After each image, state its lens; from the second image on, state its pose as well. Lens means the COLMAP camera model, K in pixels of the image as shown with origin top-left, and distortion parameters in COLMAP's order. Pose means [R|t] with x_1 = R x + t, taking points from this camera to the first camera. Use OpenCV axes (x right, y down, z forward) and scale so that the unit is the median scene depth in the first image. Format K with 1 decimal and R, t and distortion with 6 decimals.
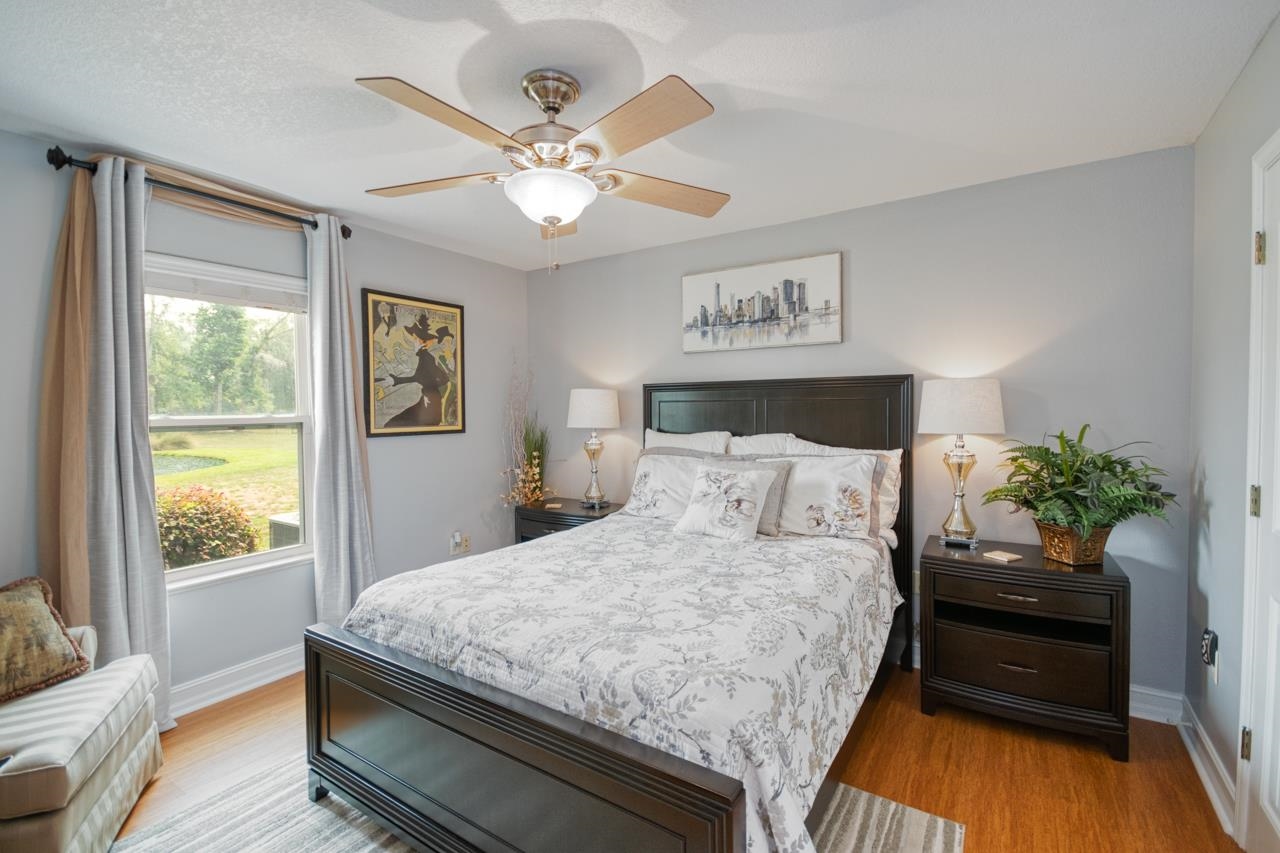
lens RADIAL K [[565.0, 0, 639.8], [0, 565.0, 421.8], [0, 0, 1]] dist [0.004515, -0.003833]
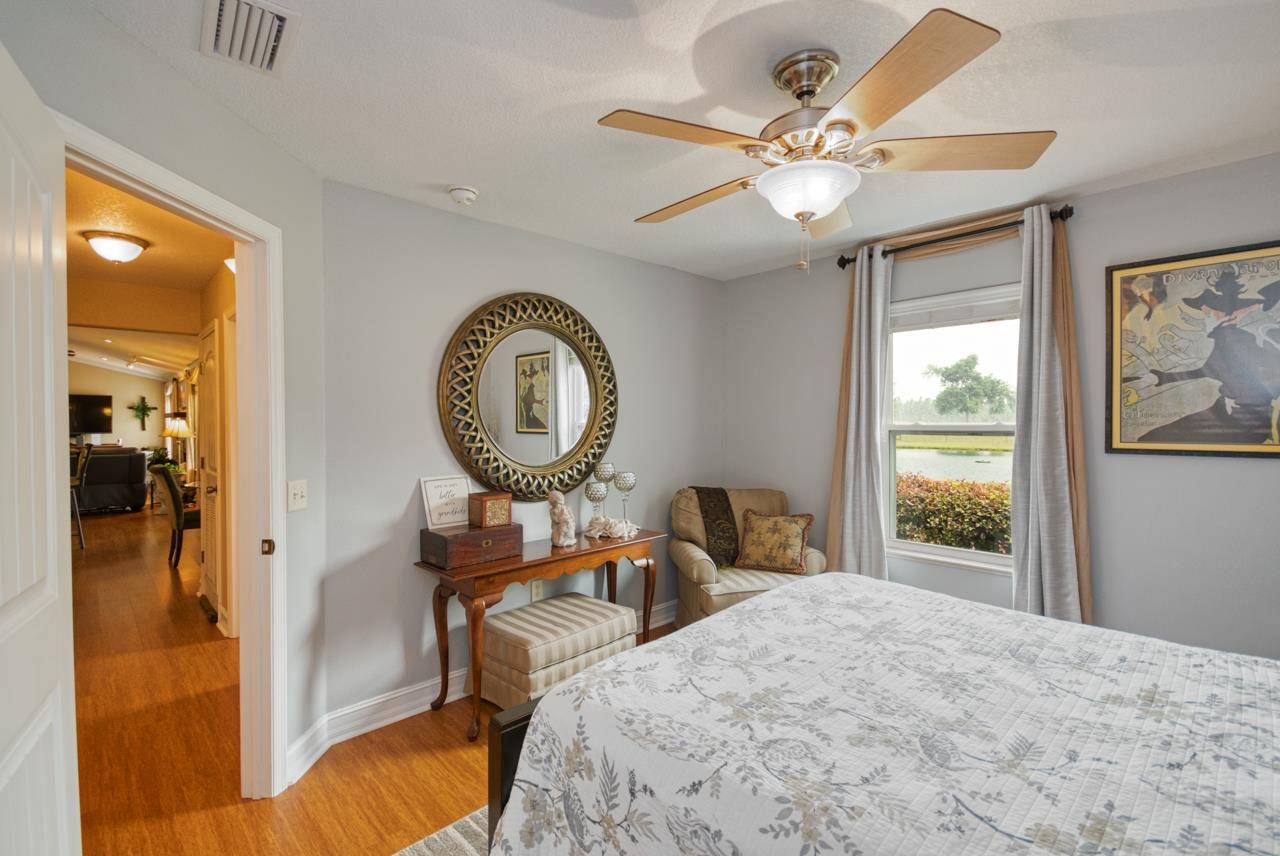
lens RADIAL K [[563.6, 0, 638.9], [0, 563.6, 426.0], [0, 0, 1]] dist [0.000813, 0.000103]
pose [[-0.227126, 0.020407, -0.973651, 0.664138], [-0.014279, 0.999603, 0.024281, -0.029652], [0.973761, 0.019418, -0.226745, 0.791131]]
